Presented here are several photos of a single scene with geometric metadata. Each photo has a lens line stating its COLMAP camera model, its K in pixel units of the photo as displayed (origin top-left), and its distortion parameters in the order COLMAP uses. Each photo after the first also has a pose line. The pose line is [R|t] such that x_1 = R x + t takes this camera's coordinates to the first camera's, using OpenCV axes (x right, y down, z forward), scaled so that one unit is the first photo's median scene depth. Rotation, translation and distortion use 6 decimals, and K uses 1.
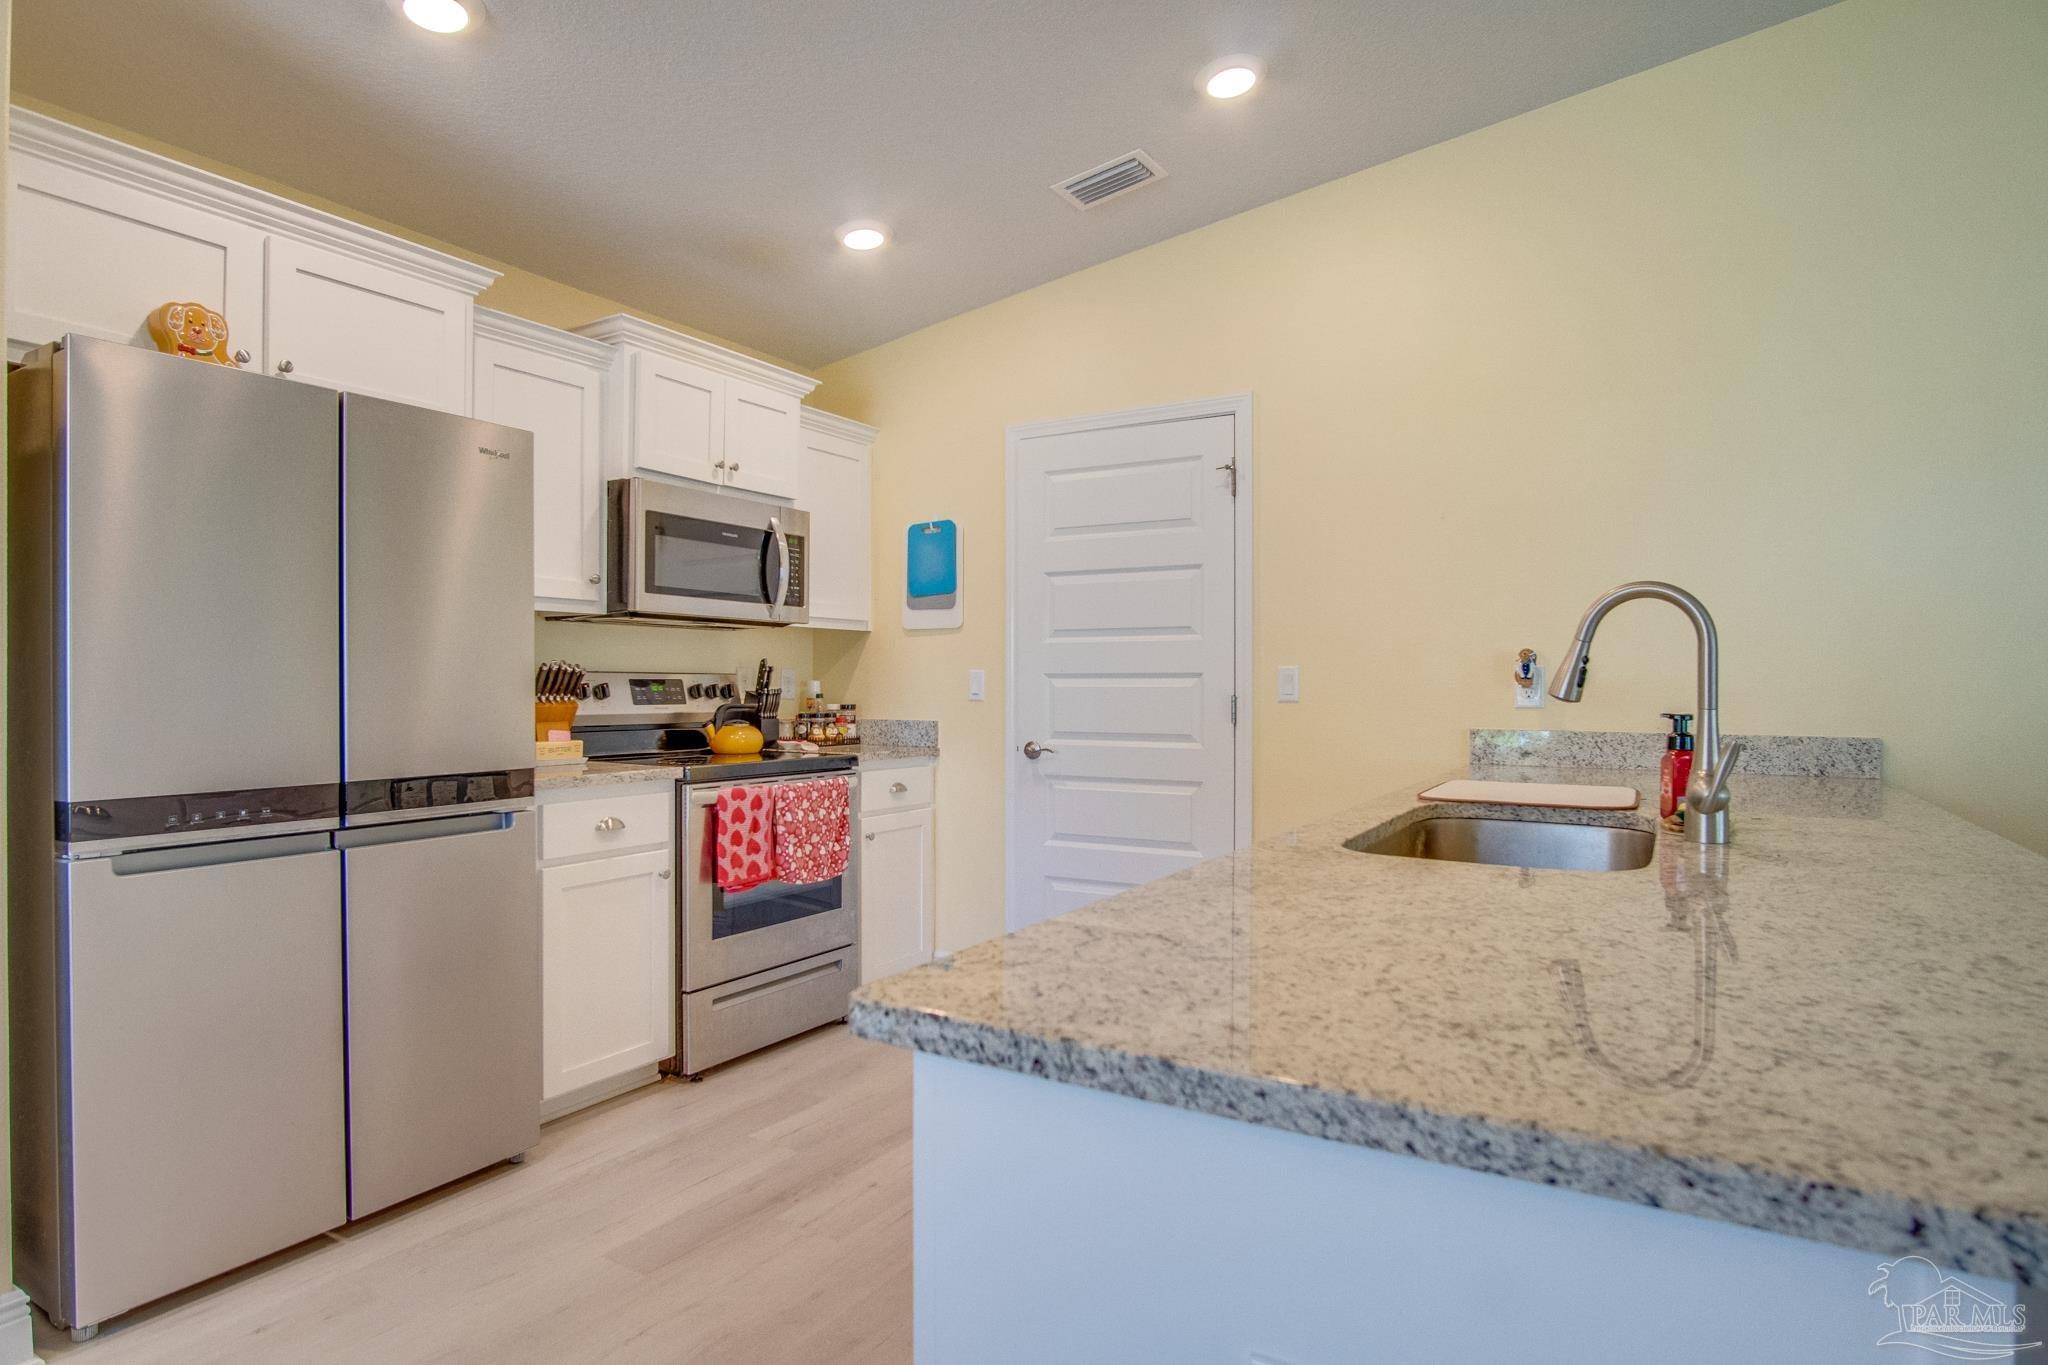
lens RADIAL K [[1096.5, 0, 1024.2], [0, 1096.5, 686.2], [0, 0, 1]] dist [-0.035876, 0.010843]
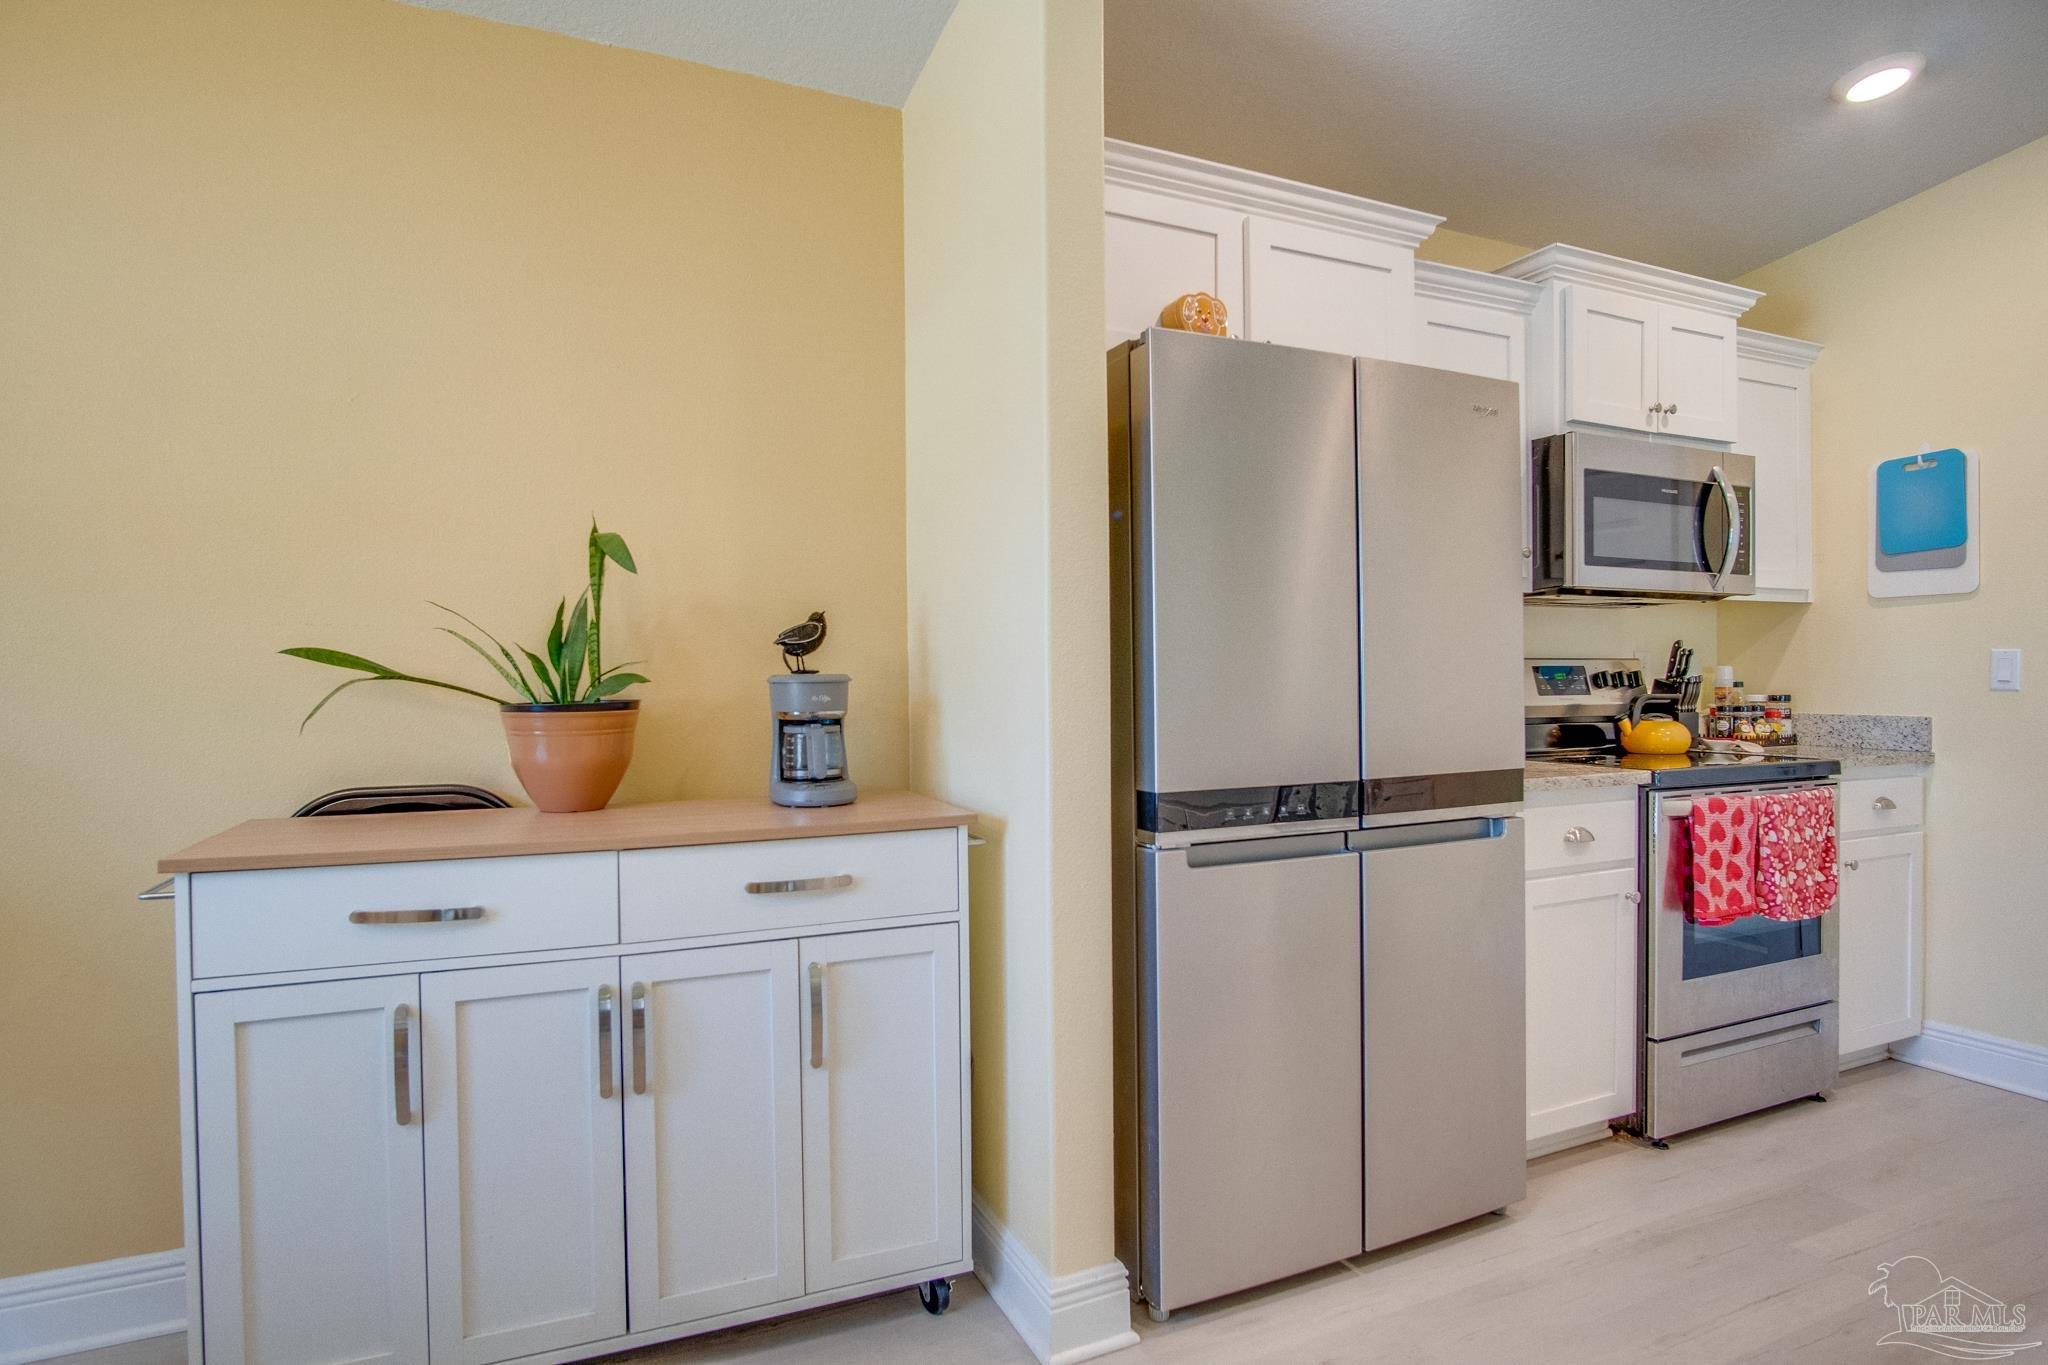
lens RADIAL K [[1096.5, 0, 1024.2], [0, 1096.5, 686.2], [0, 0, 1]] dist [-0.035876, 0.010843]
pose [[0.829804, -0.002496, -0.558049, -0.234595], [0.007968, 0.999941, 0.007376, -0.000154], [0.557998, -0.010567, 0.829775, 0.044321]]
